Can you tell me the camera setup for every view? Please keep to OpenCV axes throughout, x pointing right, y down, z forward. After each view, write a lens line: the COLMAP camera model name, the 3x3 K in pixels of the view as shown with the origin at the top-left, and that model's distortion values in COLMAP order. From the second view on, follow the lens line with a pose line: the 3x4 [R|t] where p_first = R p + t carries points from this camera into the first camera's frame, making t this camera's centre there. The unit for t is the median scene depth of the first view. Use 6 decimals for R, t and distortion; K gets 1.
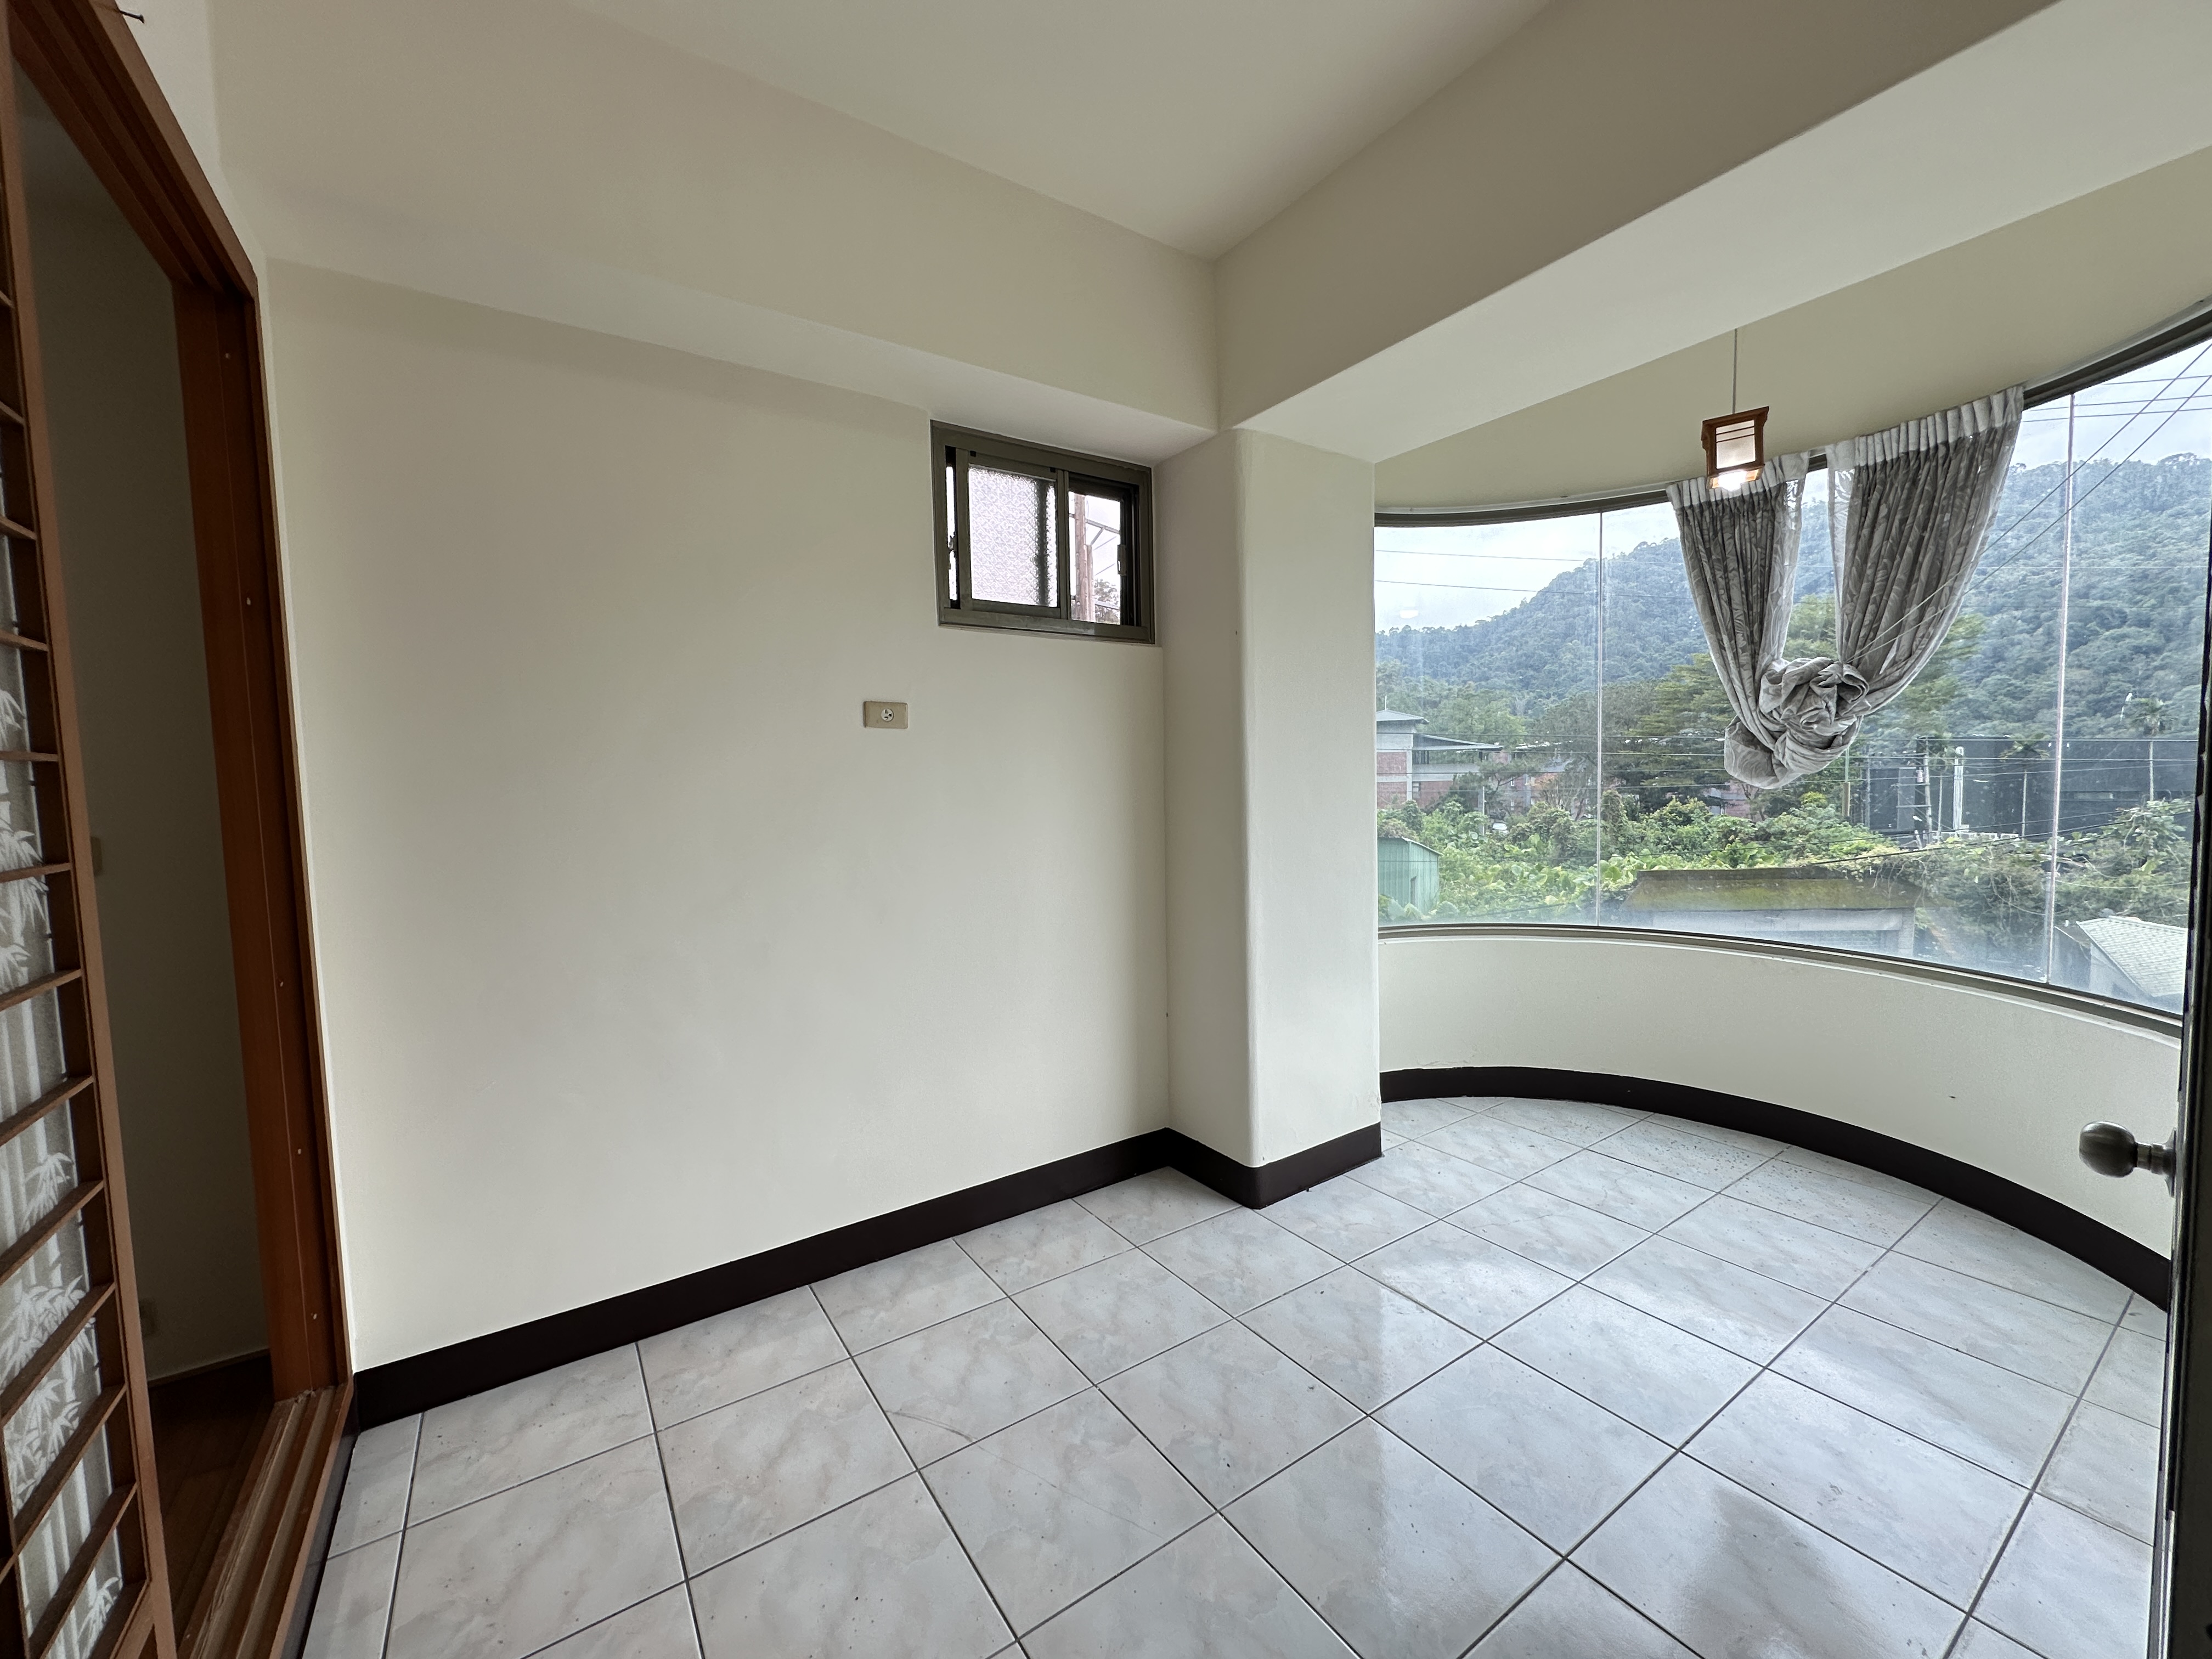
lens RADIAL K [[873.6, 0, 1101.8], [0, 873.6, 829.0], [0, 0, 1]] dist [-0.002463, -0.000029]
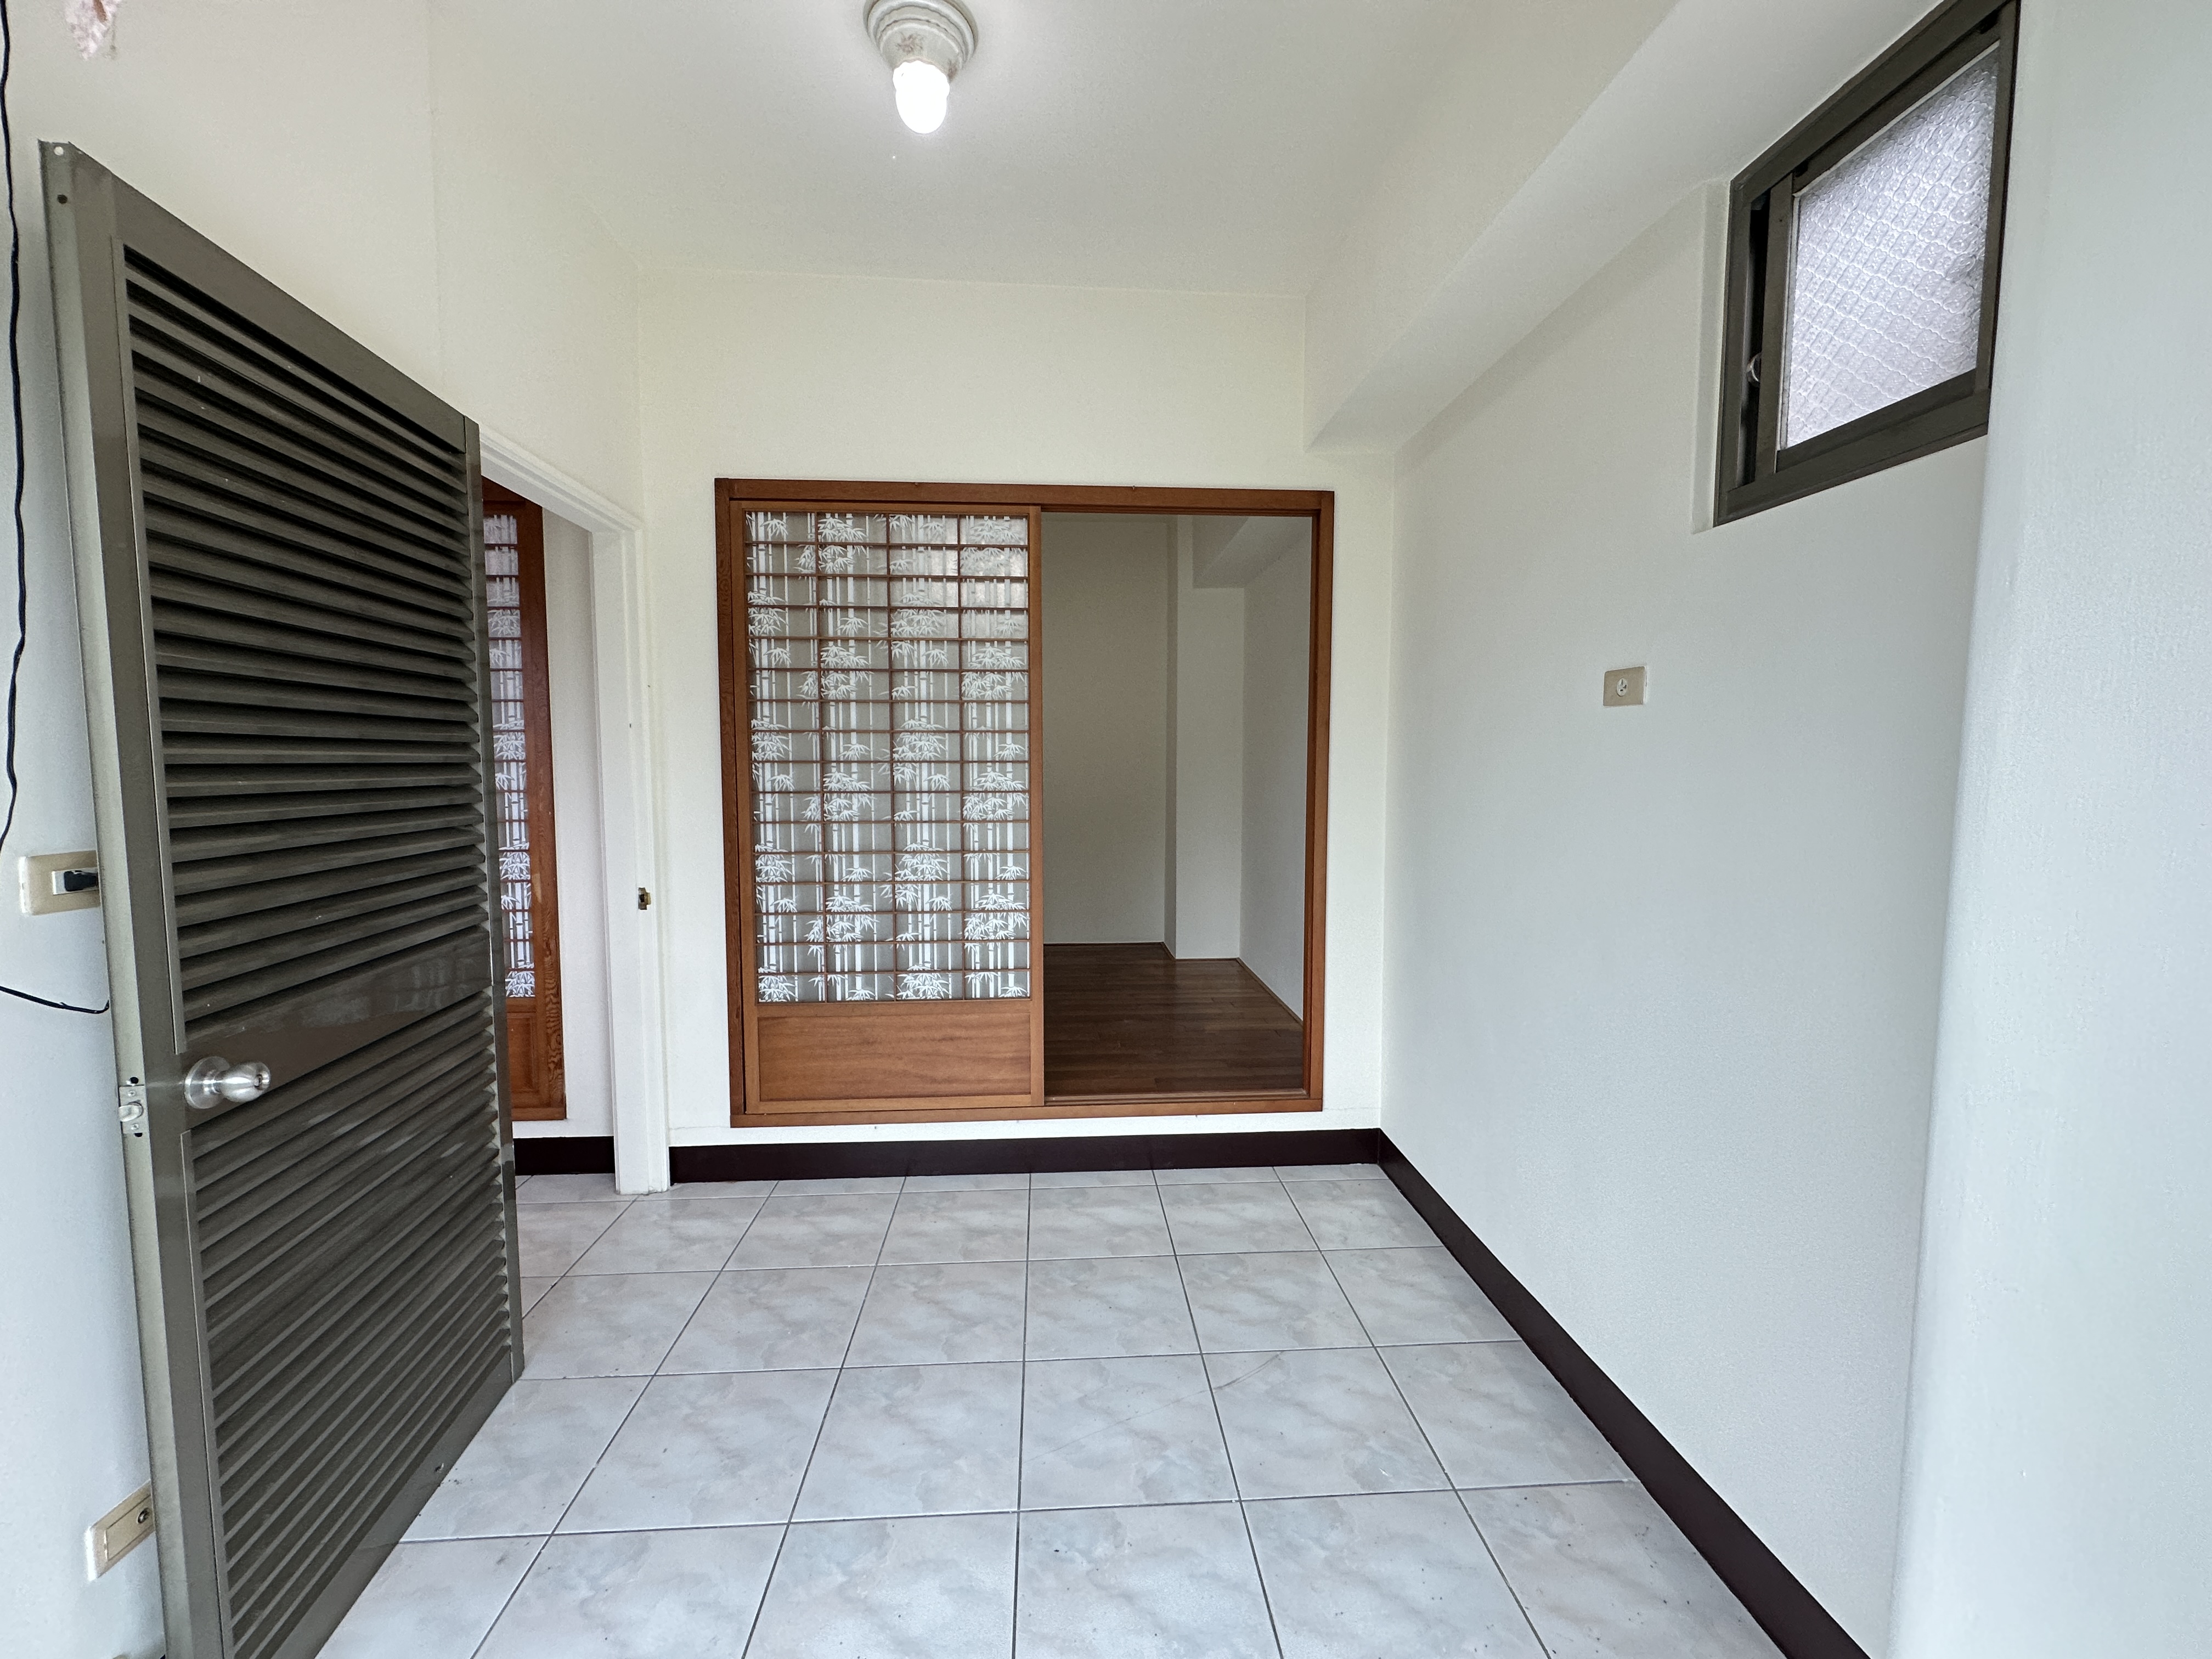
lens RADIAL K [[873.6, 0, 1101.8], [0, 873.6, 829.0], [0, 0, 1]] dist [-0.002463, -0.000029]
pose [[-0.497880, 0.090351, -0.862527, 0.732714], [-0.040395, 0.991063, 0.127133, -0.113384], [0.866305, 0.098138, -0.489781, 1.236642]]
